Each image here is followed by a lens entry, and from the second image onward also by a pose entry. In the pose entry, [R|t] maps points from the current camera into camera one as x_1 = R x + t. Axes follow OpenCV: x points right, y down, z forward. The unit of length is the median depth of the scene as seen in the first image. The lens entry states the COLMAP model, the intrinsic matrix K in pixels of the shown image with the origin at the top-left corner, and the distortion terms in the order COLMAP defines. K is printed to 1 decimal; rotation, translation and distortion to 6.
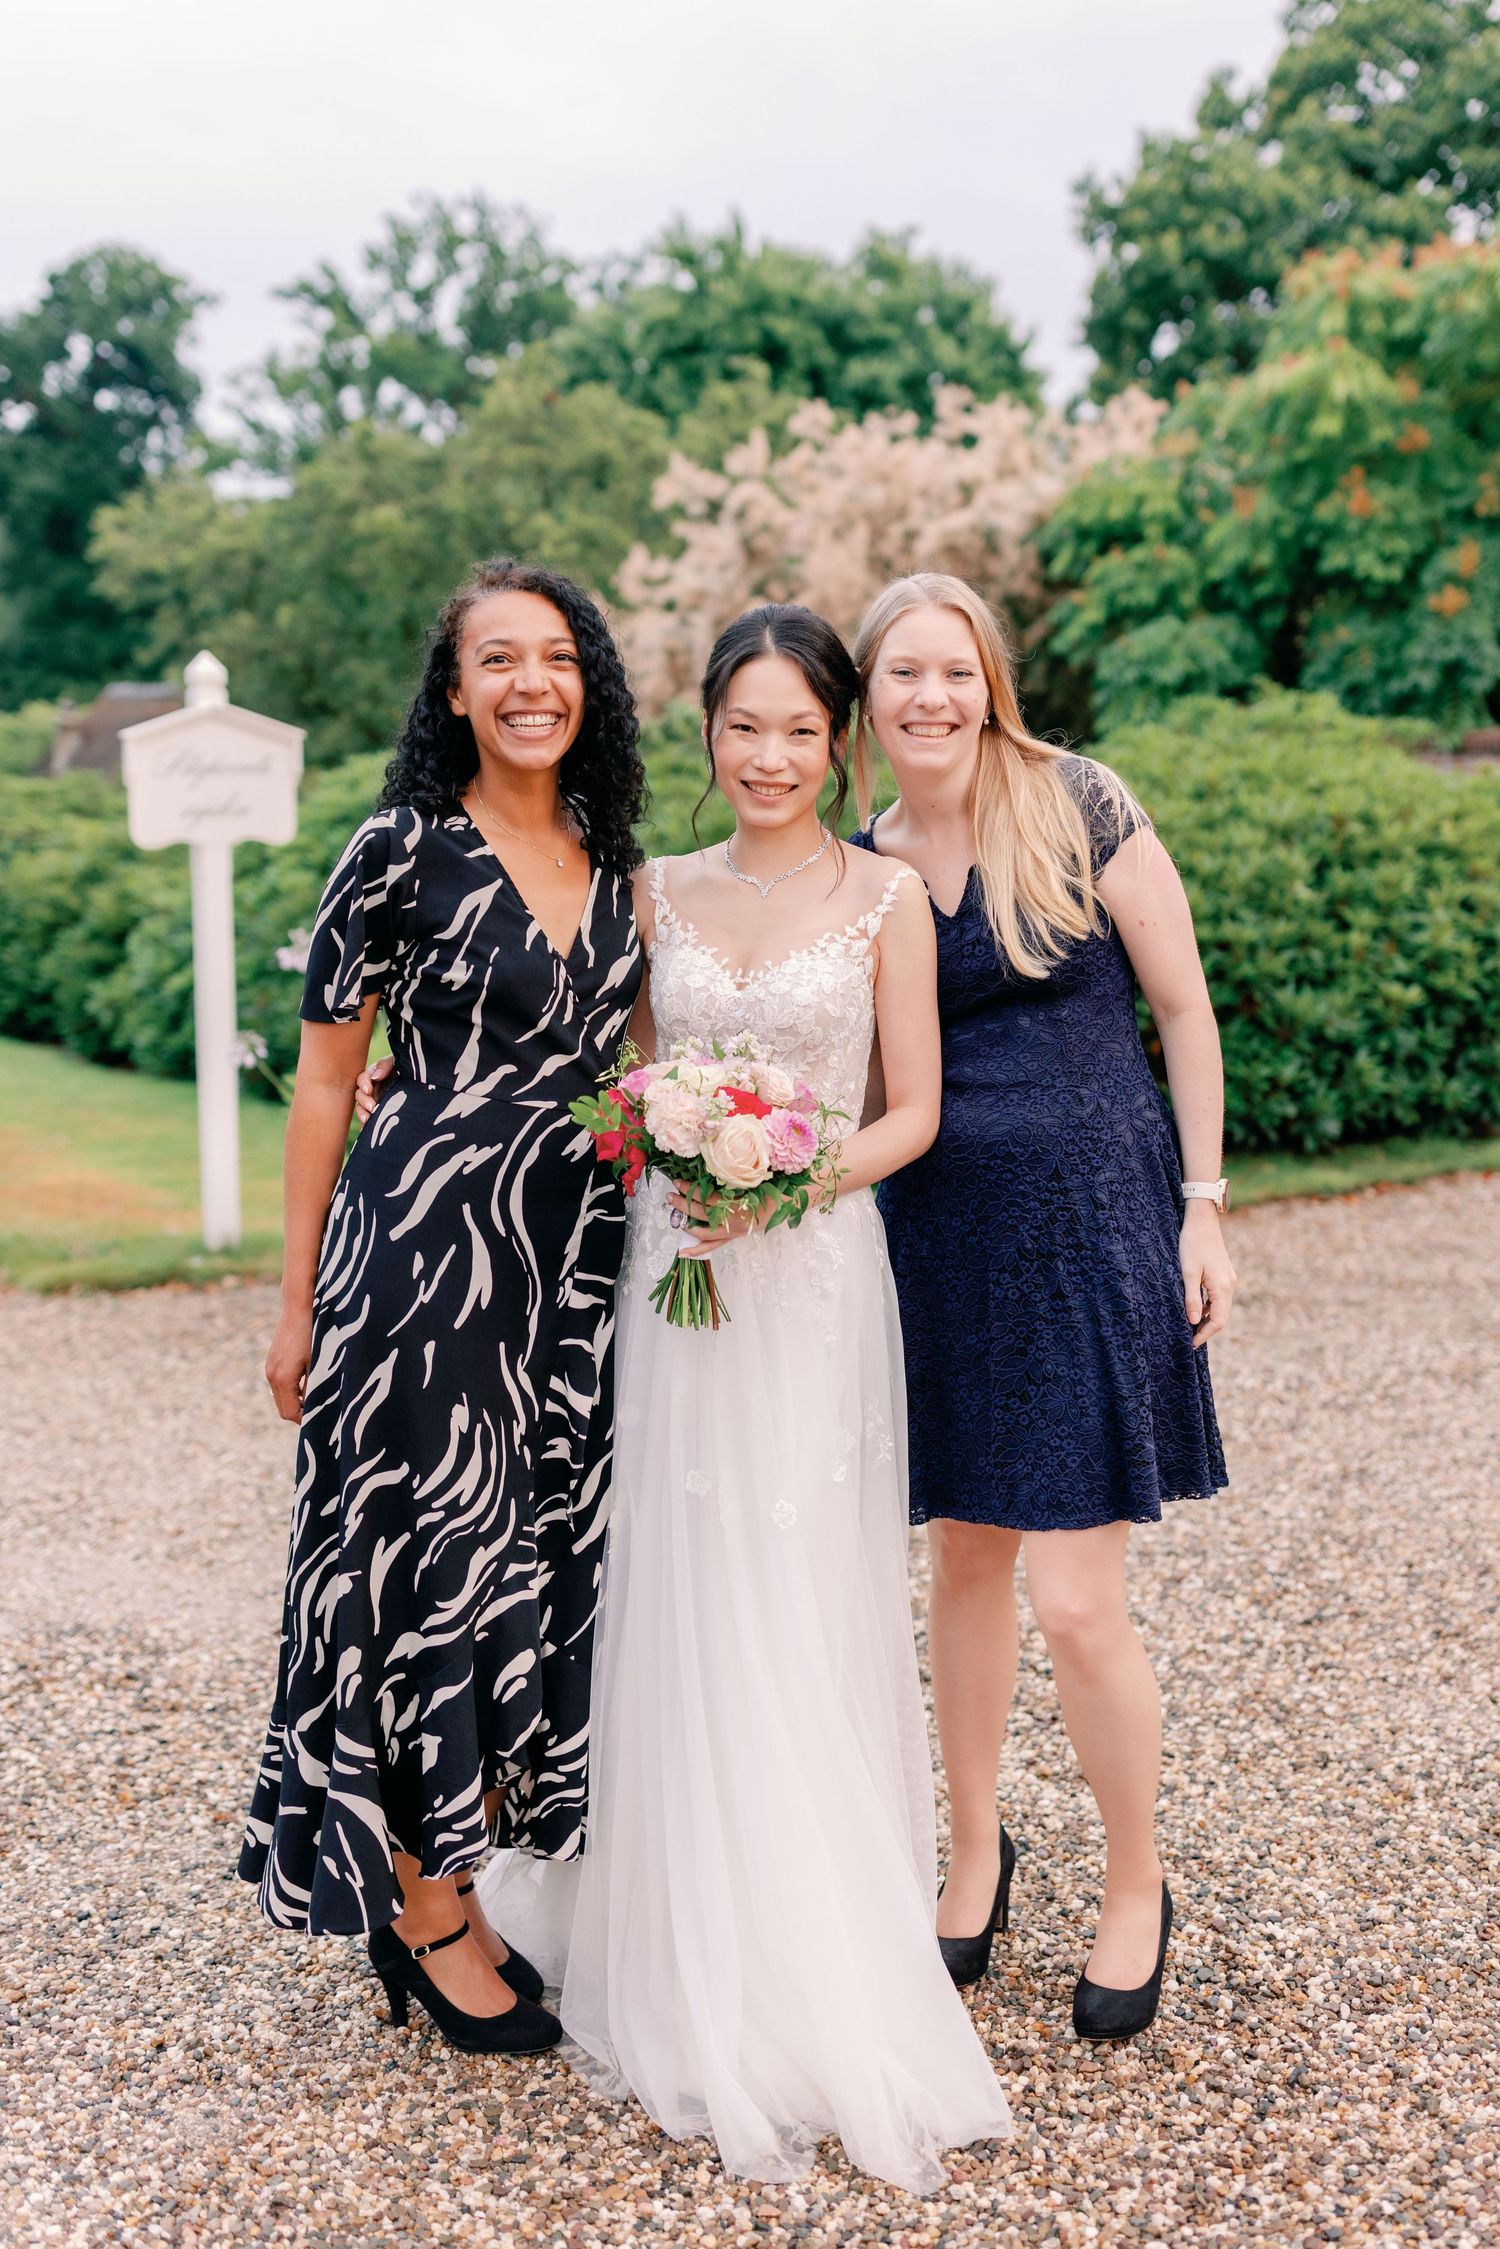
lens RADIAL K [[2370.3, 0, 749.6], [0, 2370.3, 940.4], [0, 0, 1]] dist [-0.003838, -0.006102]
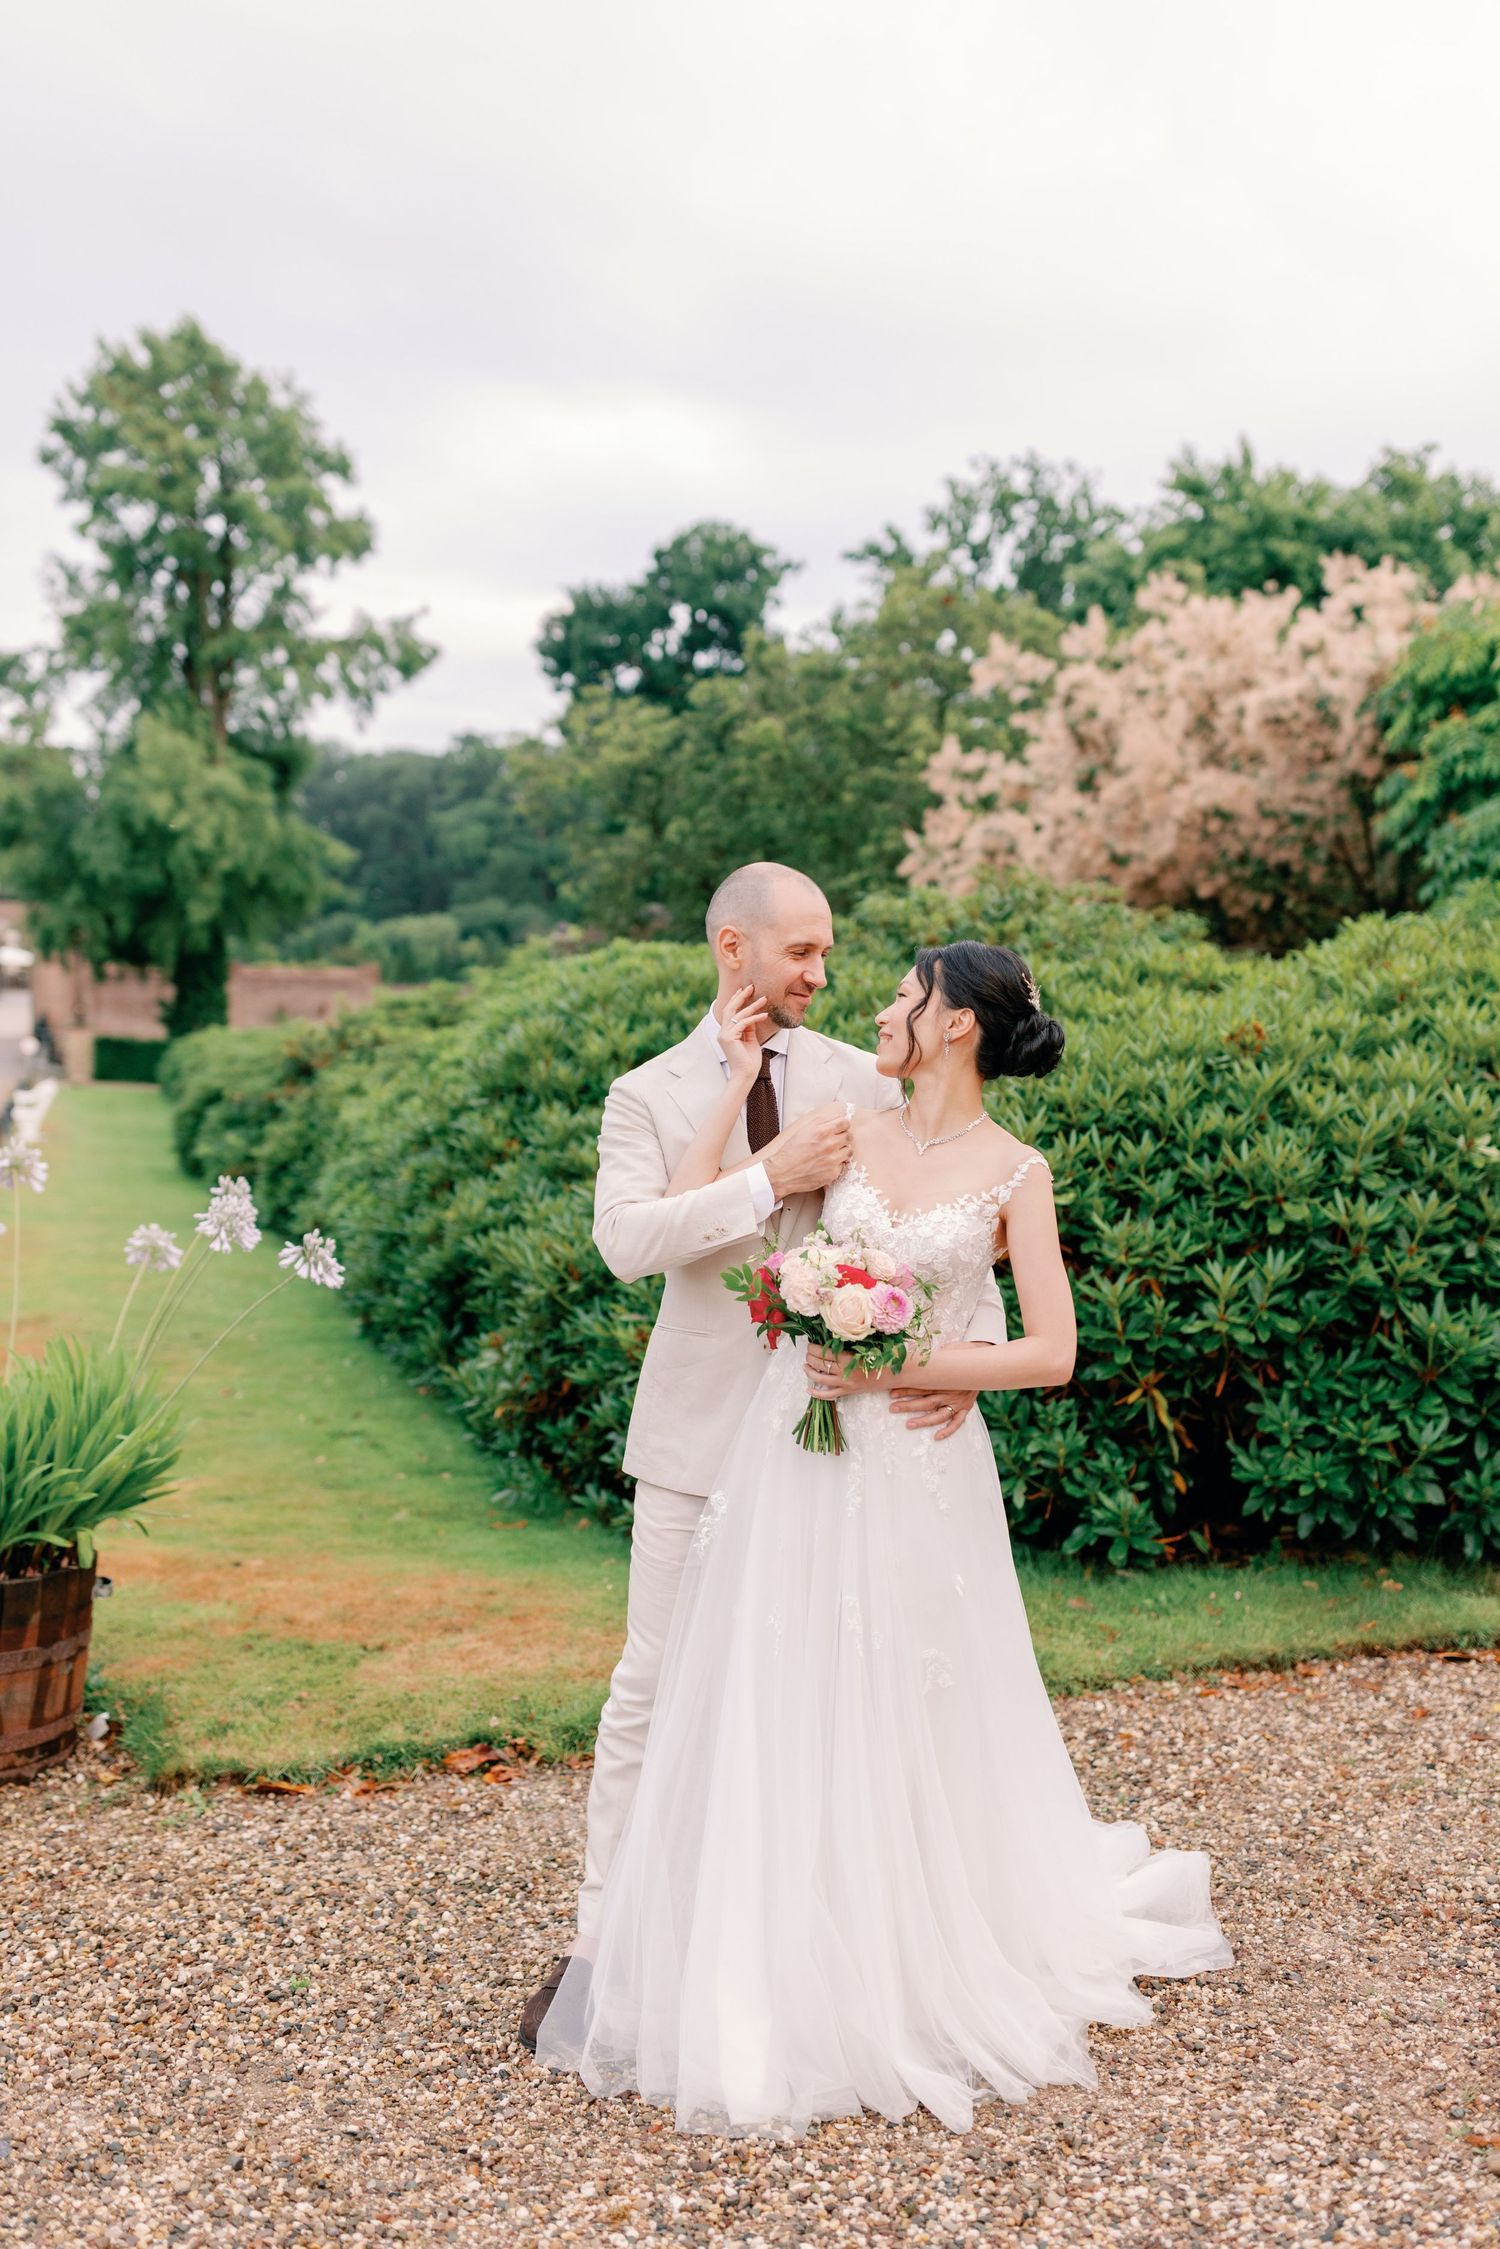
lens RADIAL K [[2093.2, 0, 750.0], [0, 2093.2, 1124.5], [0, 0, 1]] dist [0.001105, -0.009688]
pose [[0.962266, 0.019987, -0.271377, 0.100510], [-0.022135, 0.999743, -0.004857, -0.010753], [0.271211, 0.010681, 0.962461, 0.202077]]
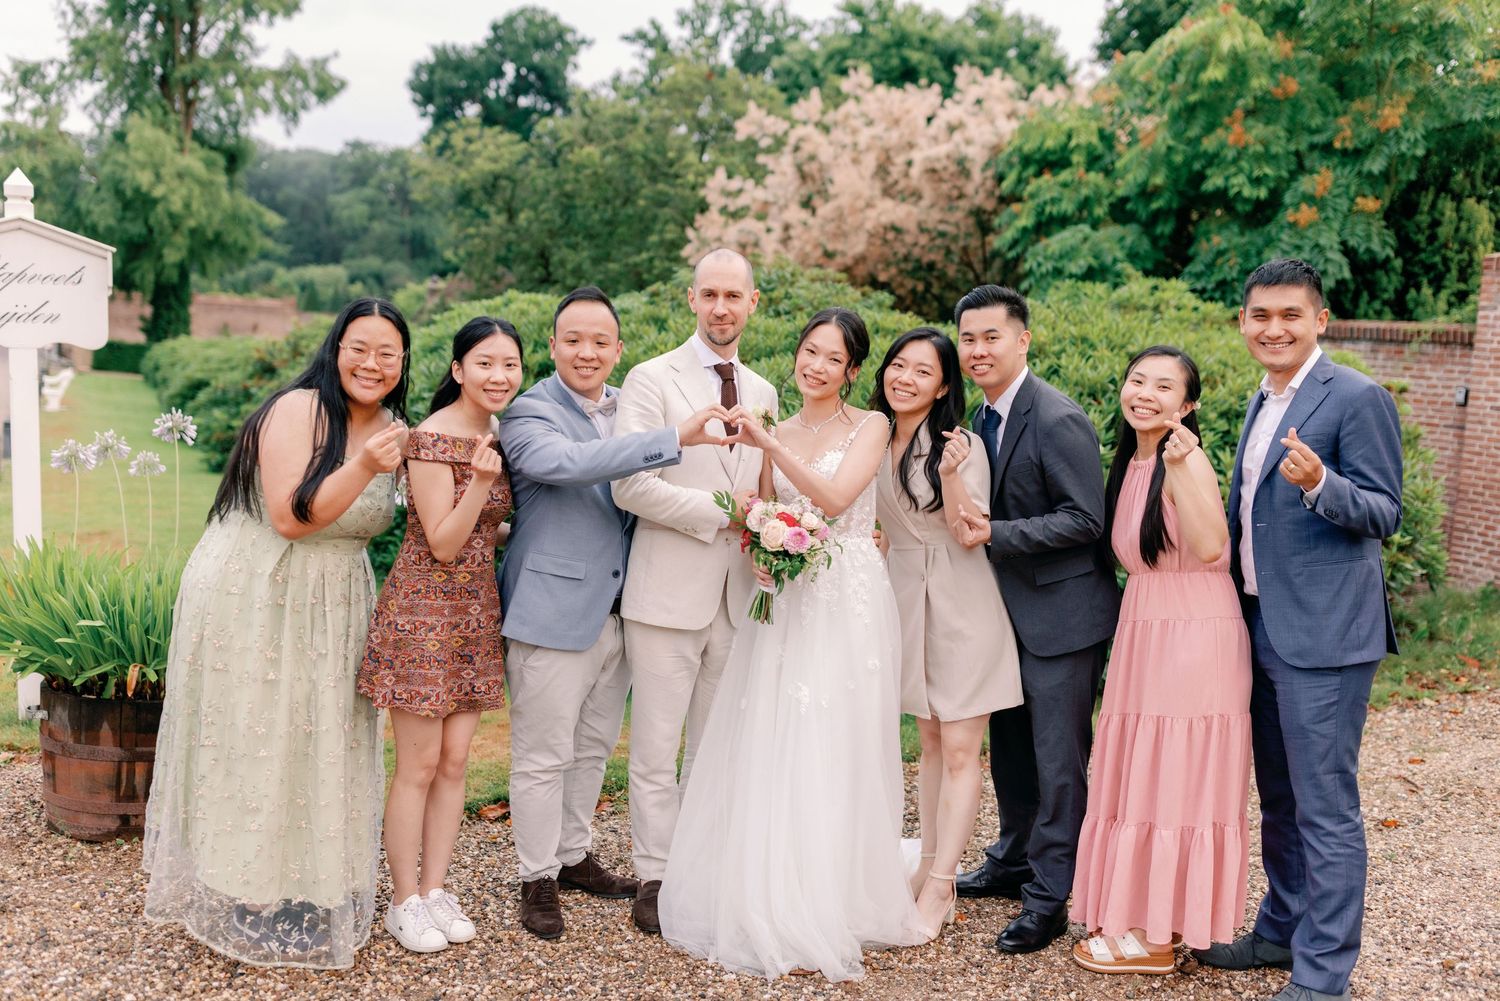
lens RADIAL K [[1374.6, 0, 750.0], [0, 1374.6, 500.5], [0, 0, 1]] dist [-0.003906, 0.006069]
pose [[0.991034, 0.060401, -0.119181, 0.079104], [-0.055051, 0.997344, 0.047685, -0.009183], [0.121745, -0.040697, 0.991727, 0.186555]]
